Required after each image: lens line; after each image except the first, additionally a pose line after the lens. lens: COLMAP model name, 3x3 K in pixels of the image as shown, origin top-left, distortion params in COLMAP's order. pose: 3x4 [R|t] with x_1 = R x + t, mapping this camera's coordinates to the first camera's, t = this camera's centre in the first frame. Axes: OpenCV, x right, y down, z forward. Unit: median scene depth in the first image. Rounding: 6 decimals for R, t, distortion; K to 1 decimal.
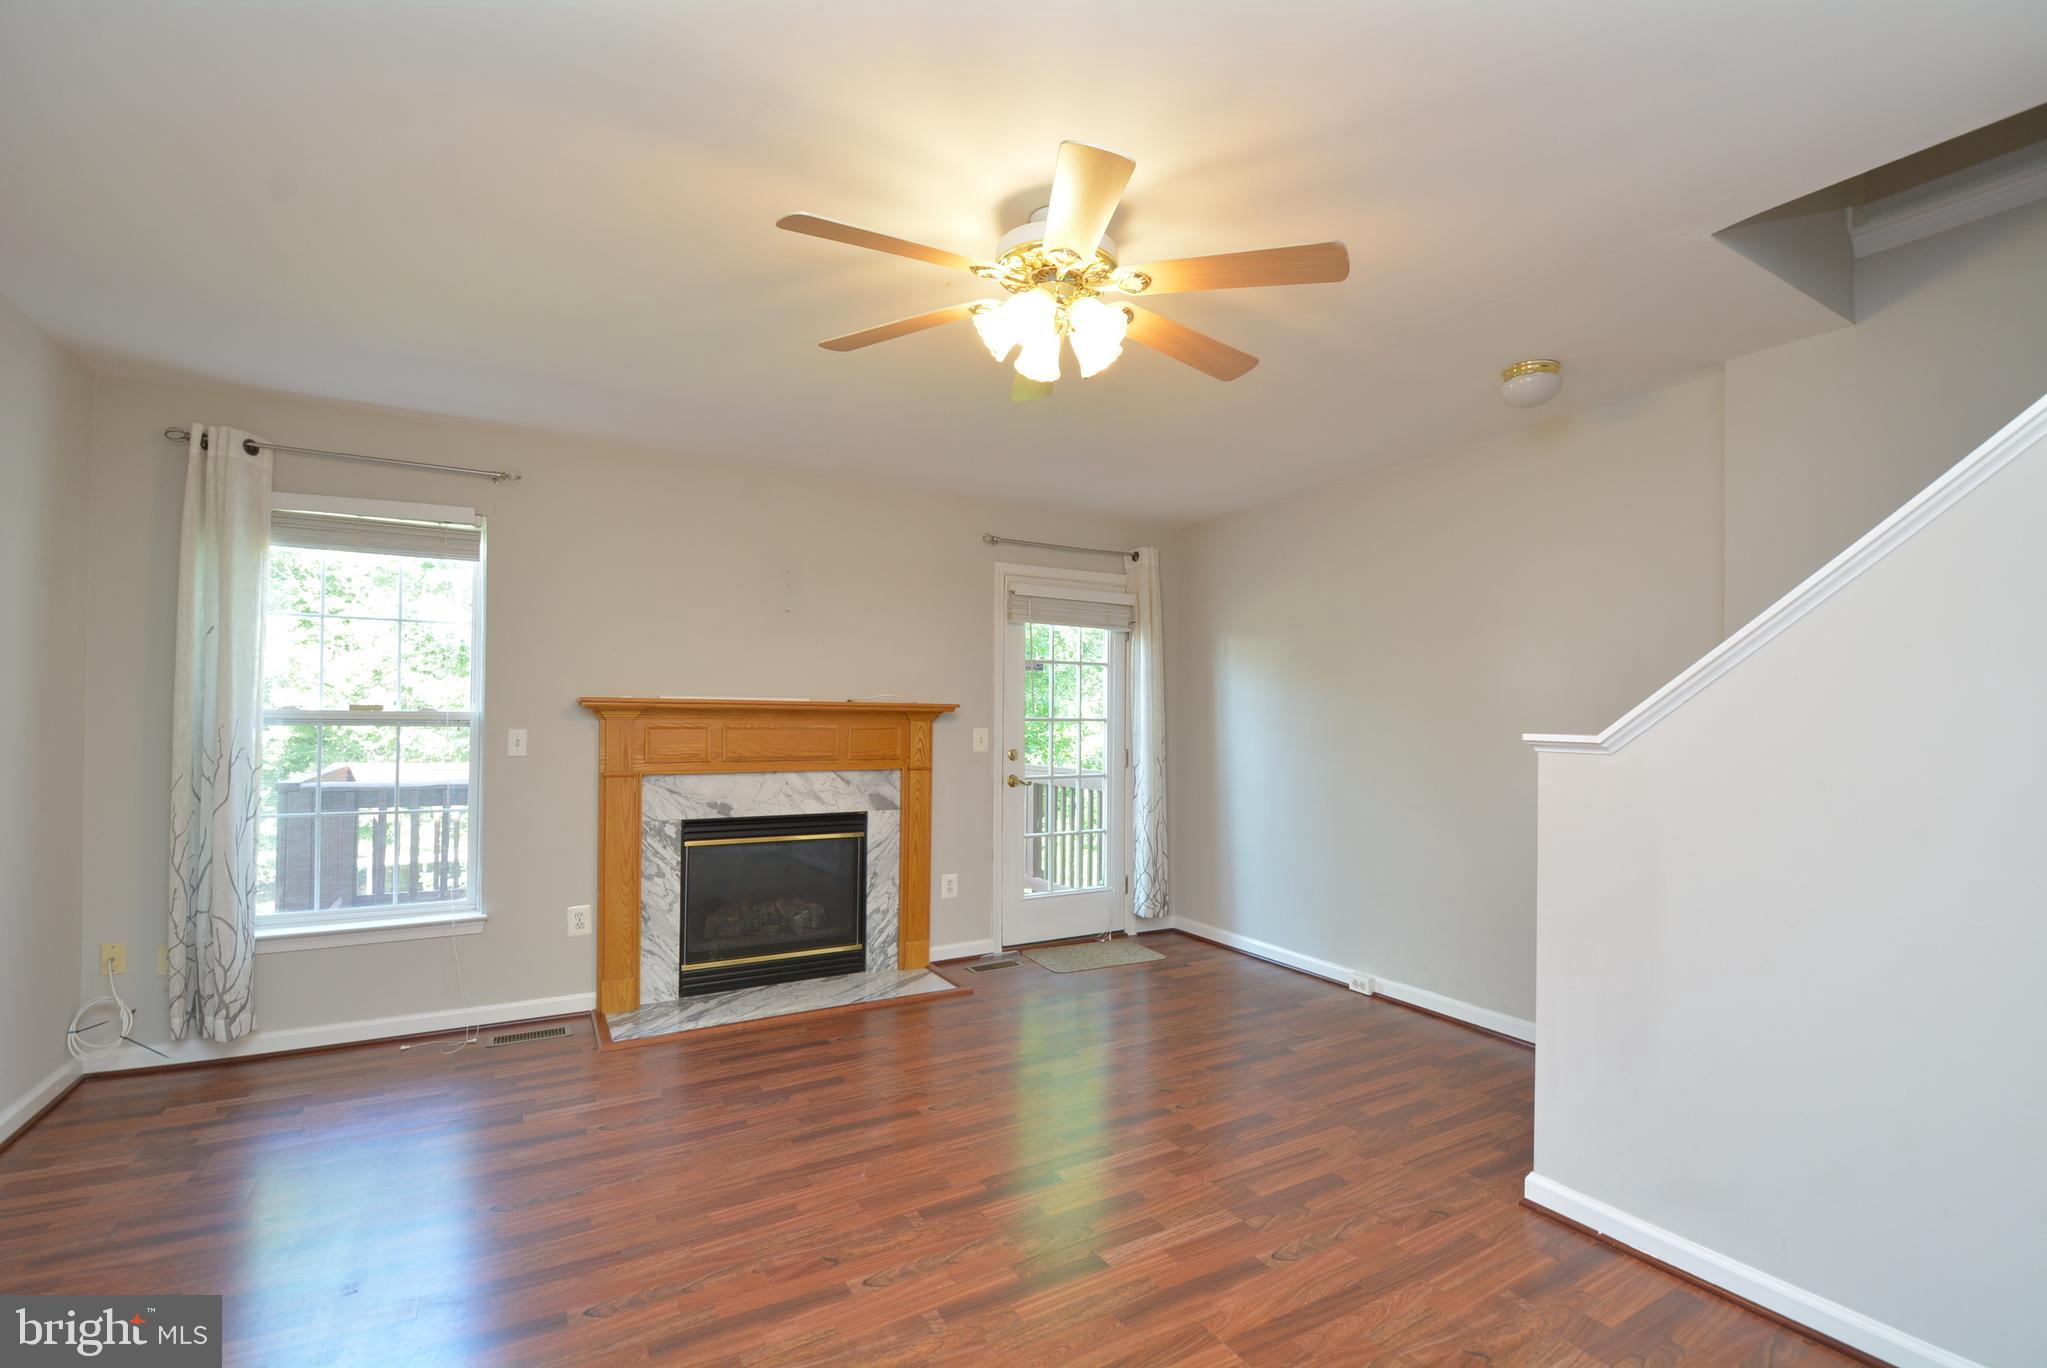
lens RADIAL K [[895.6, 0, 1049.4], [0, 895.6, 711.4], [0, 0, 1]] dist [0.018287, -0.024694]
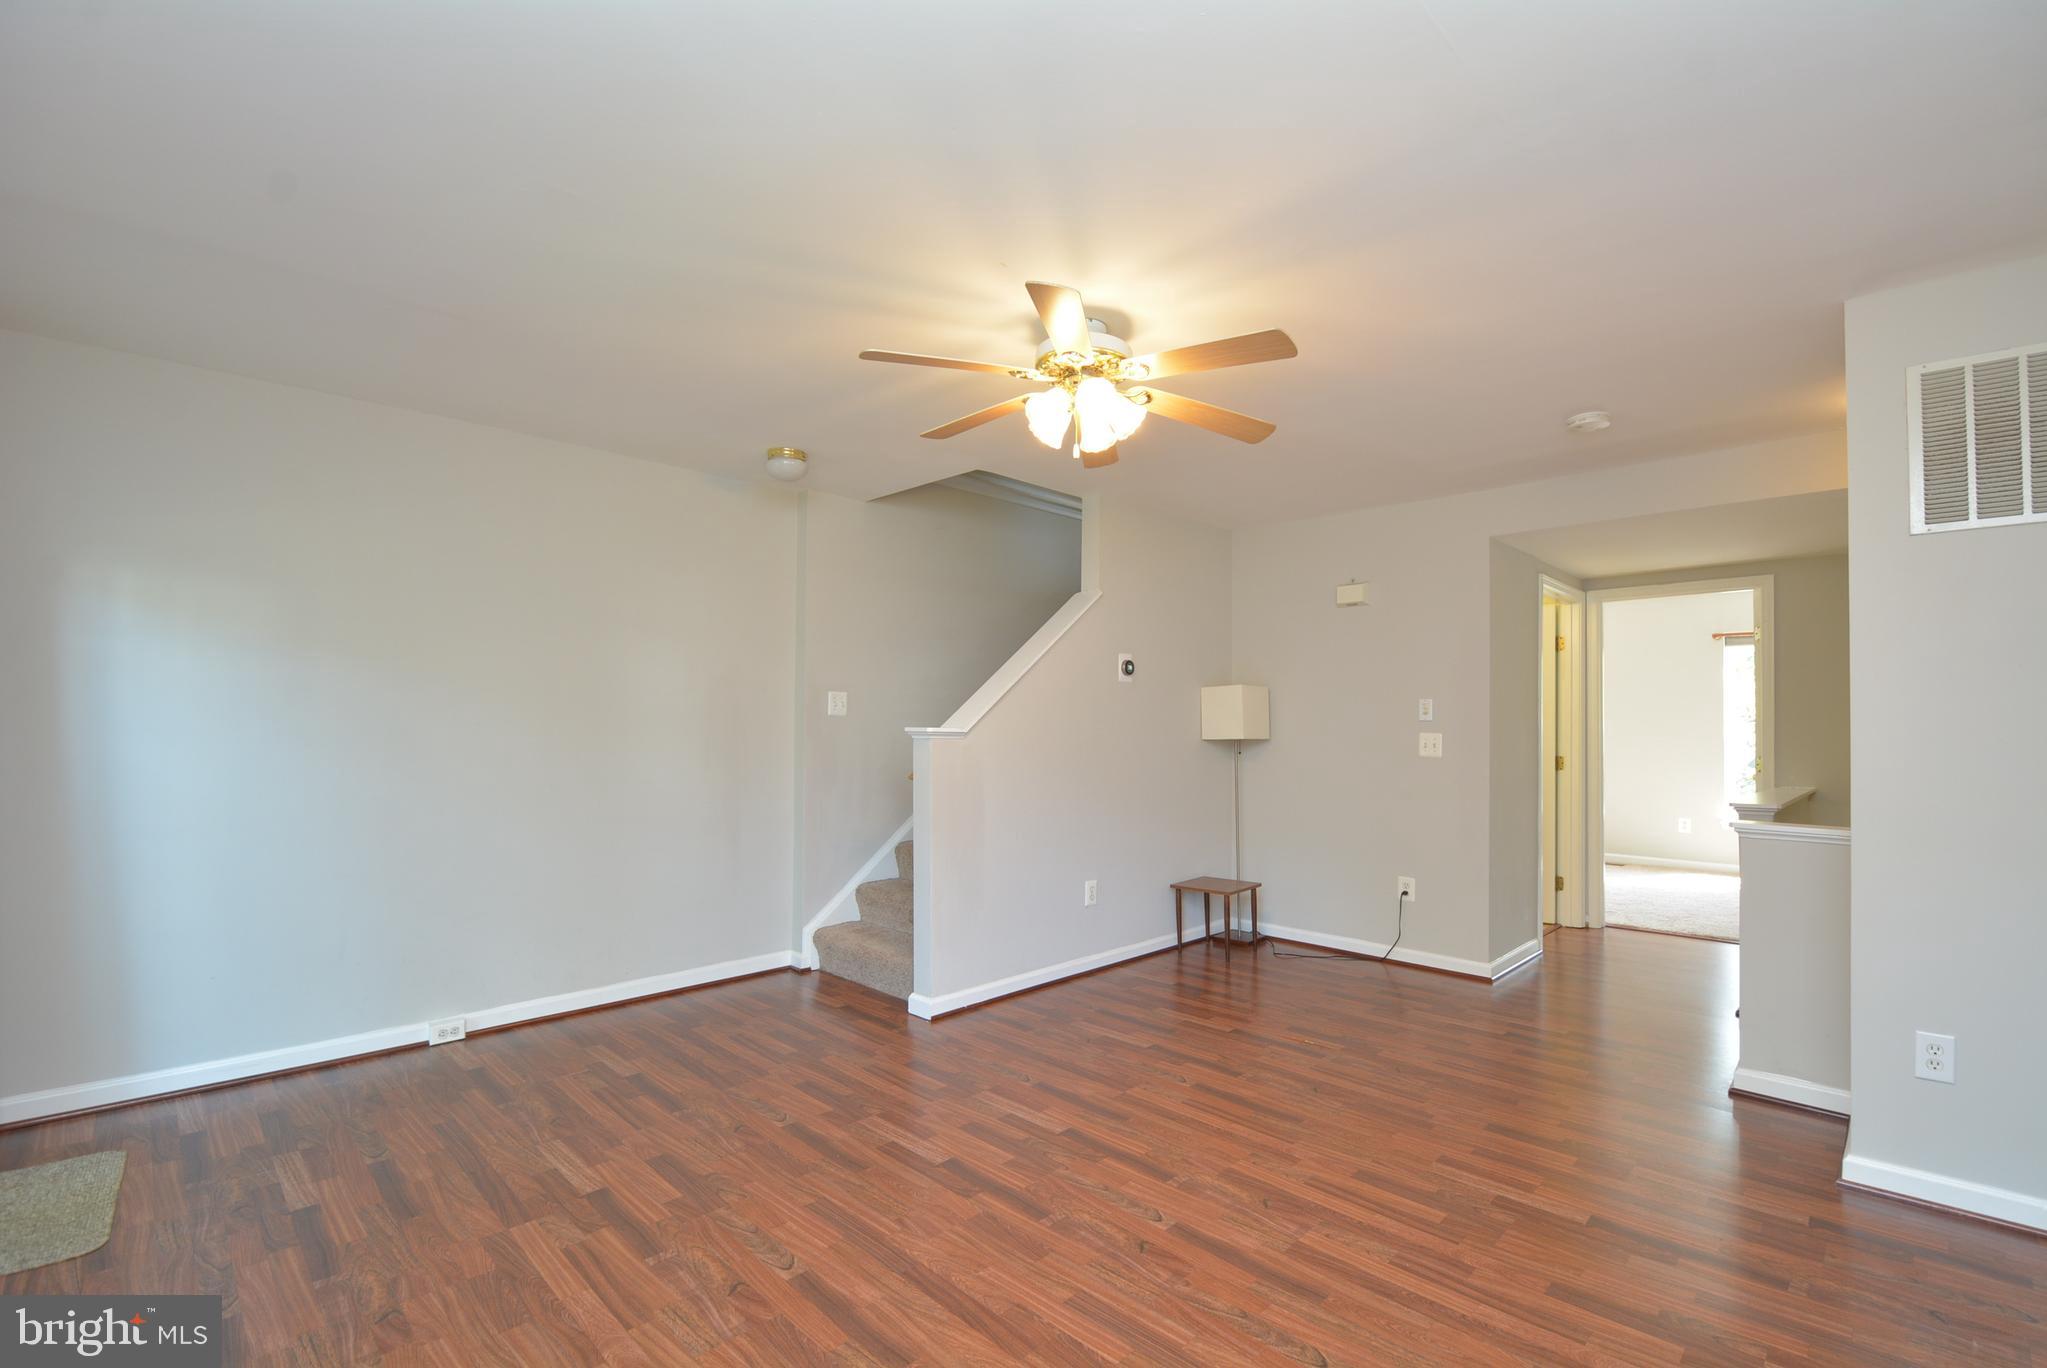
lens RADIAL K [[895.6, 0, 1049.4], [0, 895.6, 711.4], [0, 0, 1]] dist [0.018287, -0.024694]
pose [[-0.262737, 0.005097, 0.964854, -0.336516], [-0.018270, 0.999780, -0.010256, 0.003038], [-0.964695, -0.020322, -0.262586, 0.384817]]
